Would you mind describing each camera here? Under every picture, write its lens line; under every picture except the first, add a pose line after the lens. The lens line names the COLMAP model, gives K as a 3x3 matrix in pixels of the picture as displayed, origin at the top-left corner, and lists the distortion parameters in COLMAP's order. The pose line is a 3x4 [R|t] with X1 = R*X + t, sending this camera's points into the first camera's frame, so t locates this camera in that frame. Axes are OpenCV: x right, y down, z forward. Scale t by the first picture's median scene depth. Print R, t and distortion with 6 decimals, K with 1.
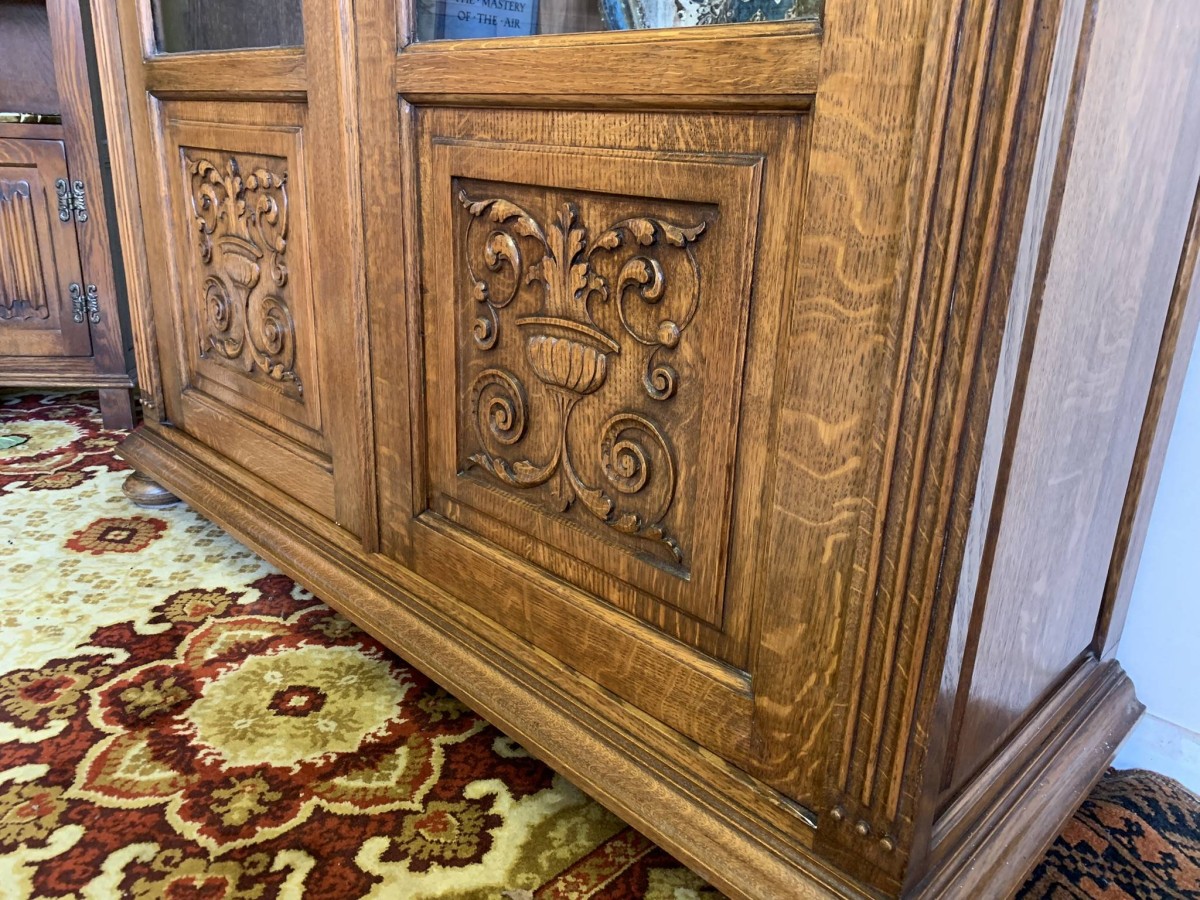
lens RADIAL K [[923.8, 0, 596.7], [0, 923.8, 431.0], [0, 0, 1]] dist [0.003742, 0.000480]
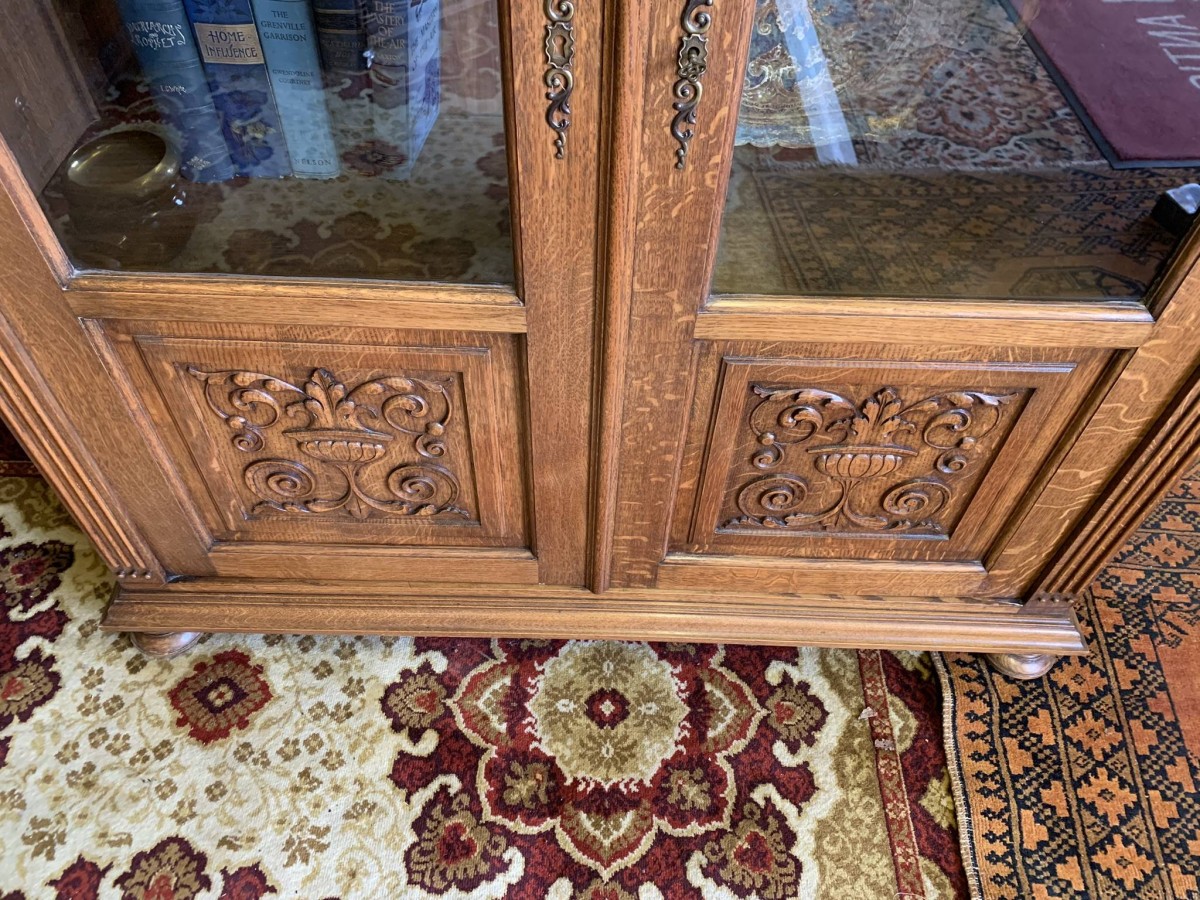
lens RADIAL K [[924.3, 0, 593.5], [0, 924.3, 440.5], [0, 0, 1]] dist [0.007761, -0.004911]
pose [[0.718151, -0.546864, 0.430348, -0.762861], [0.221296, 0.765783, 0.603825, -0.874302], [-0.659763, -0.338403, 0.670967, 0.286324]]
